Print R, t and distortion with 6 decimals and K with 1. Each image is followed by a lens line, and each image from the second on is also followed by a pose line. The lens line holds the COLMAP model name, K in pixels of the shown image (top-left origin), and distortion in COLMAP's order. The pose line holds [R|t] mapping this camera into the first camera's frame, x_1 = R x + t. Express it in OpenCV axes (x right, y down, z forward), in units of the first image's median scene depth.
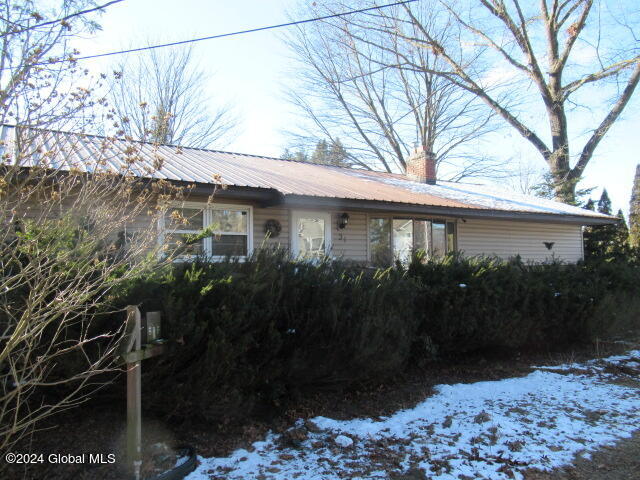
lens RADIAL K [[476.0, 0, 320.1], [0, 476.0, 239.3], [0, 0, 1]] dist [-0.005684, -0.001213]
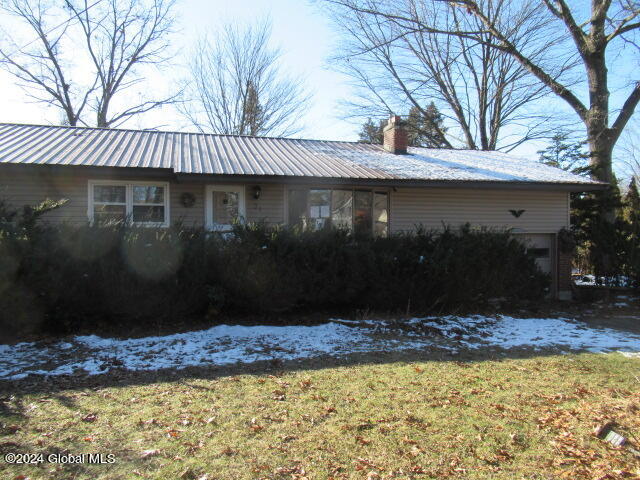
lens RADIAL K [[476.0, 0, 319.6], [0, 476.0, 241.8], [0, 0, 1]] dist [-0.005684, -0.001213]
pose [[0.954602, 0.017295, -0.297382, 0.363047], [0.004695, 0.997316, 0.073073, -0.002023], [0.297848, -0.071152, 0.951958, -0.046301]]
